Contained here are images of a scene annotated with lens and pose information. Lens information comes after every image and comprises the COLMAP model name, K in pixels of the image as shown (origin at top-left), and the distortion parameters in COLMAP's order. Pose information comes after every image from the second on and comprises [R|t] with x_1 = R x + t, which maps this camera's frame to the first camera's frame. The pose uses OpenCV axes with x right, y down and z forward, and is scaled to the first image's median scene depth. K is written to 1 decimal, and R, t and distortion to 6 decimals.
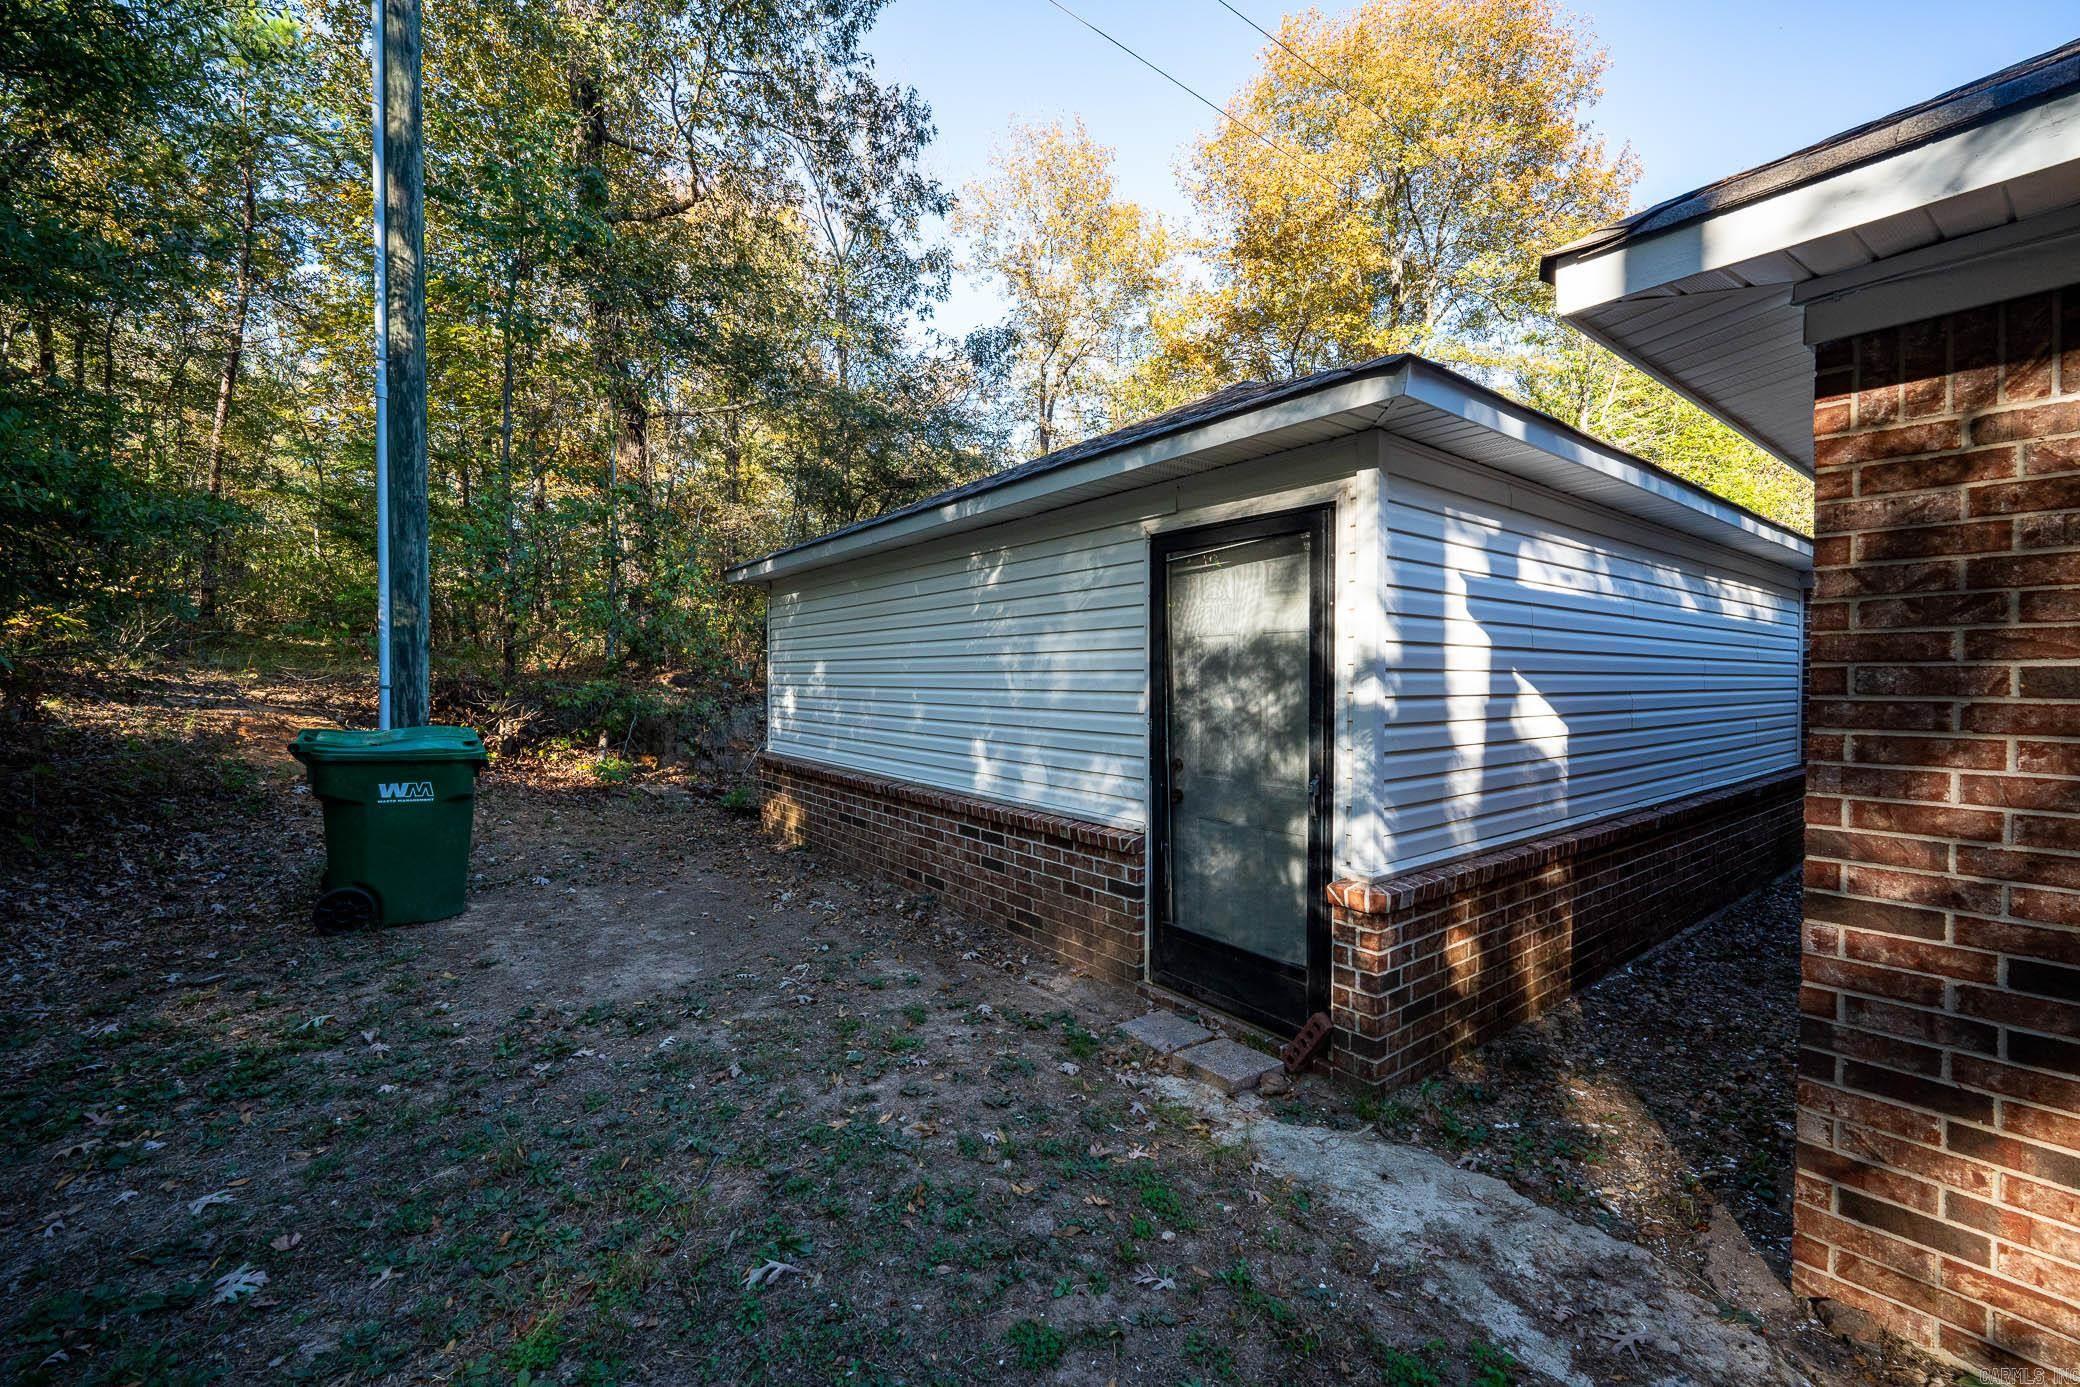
lens RADIAL K [[844.0, 0, 1039.8], [0, 844.0, 699.5], [0, 0, 1]] dist [-0.014108, 0.002830]
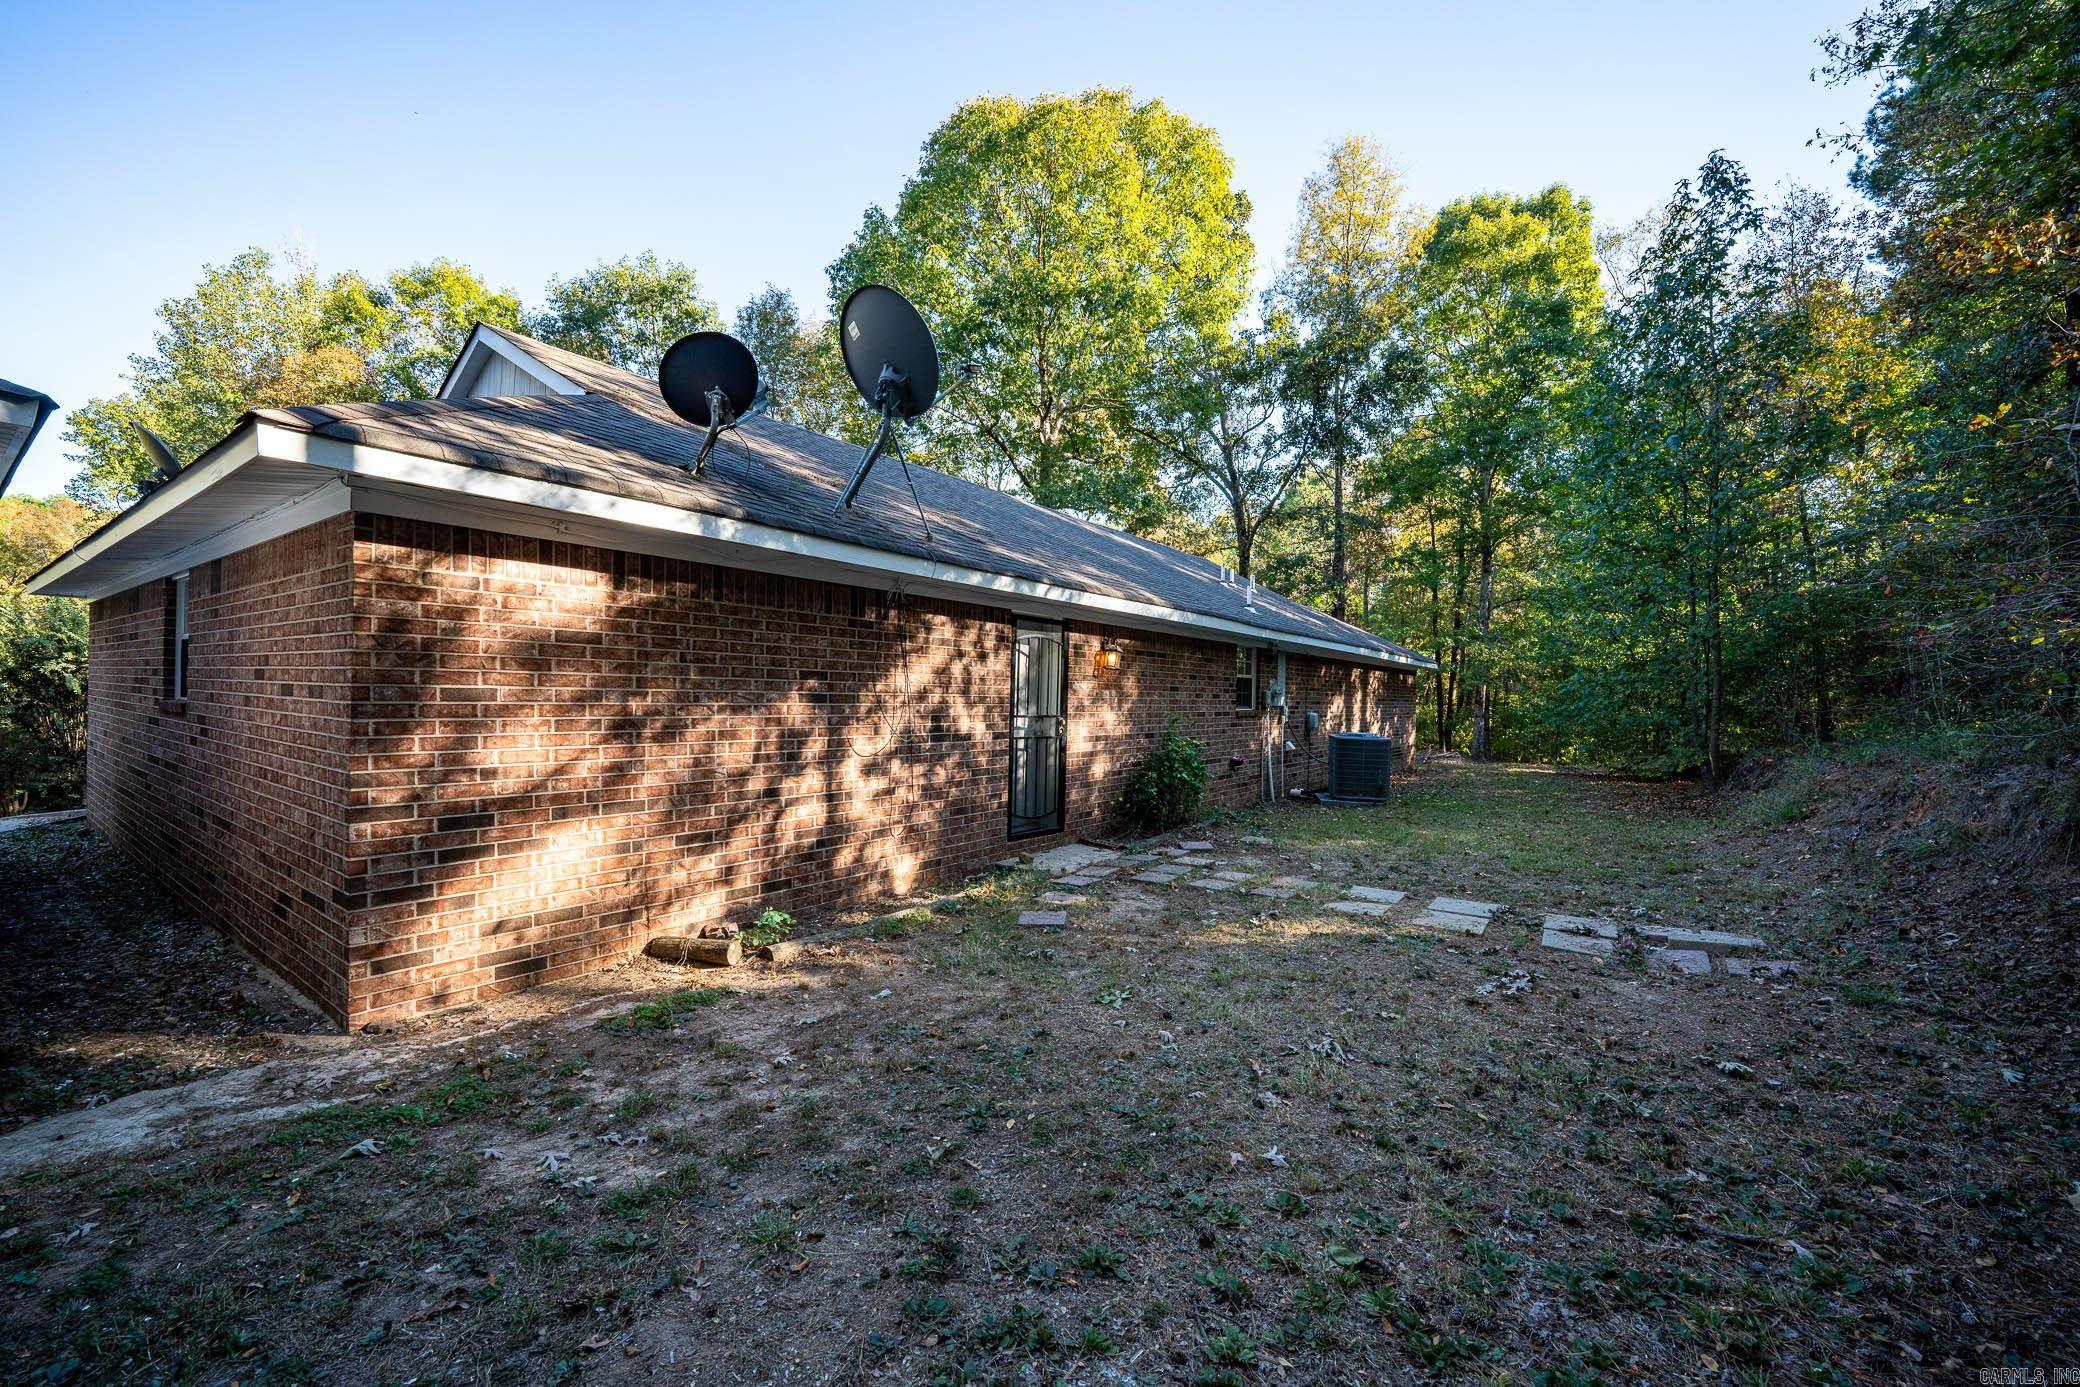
lens RADIAL K [[844.0, 0, 1039.8], [0, 844.0, 699.5], [0, 0, 1]] dist [-0.014108, 0.002830]
pose [[-0.278096, -0.011941, 0.960479, -1.327680], [0.005647, 0.999885, 0.014066, -0.027494], [-0.960537, 0.009335, -0.277997, 0.067472]]
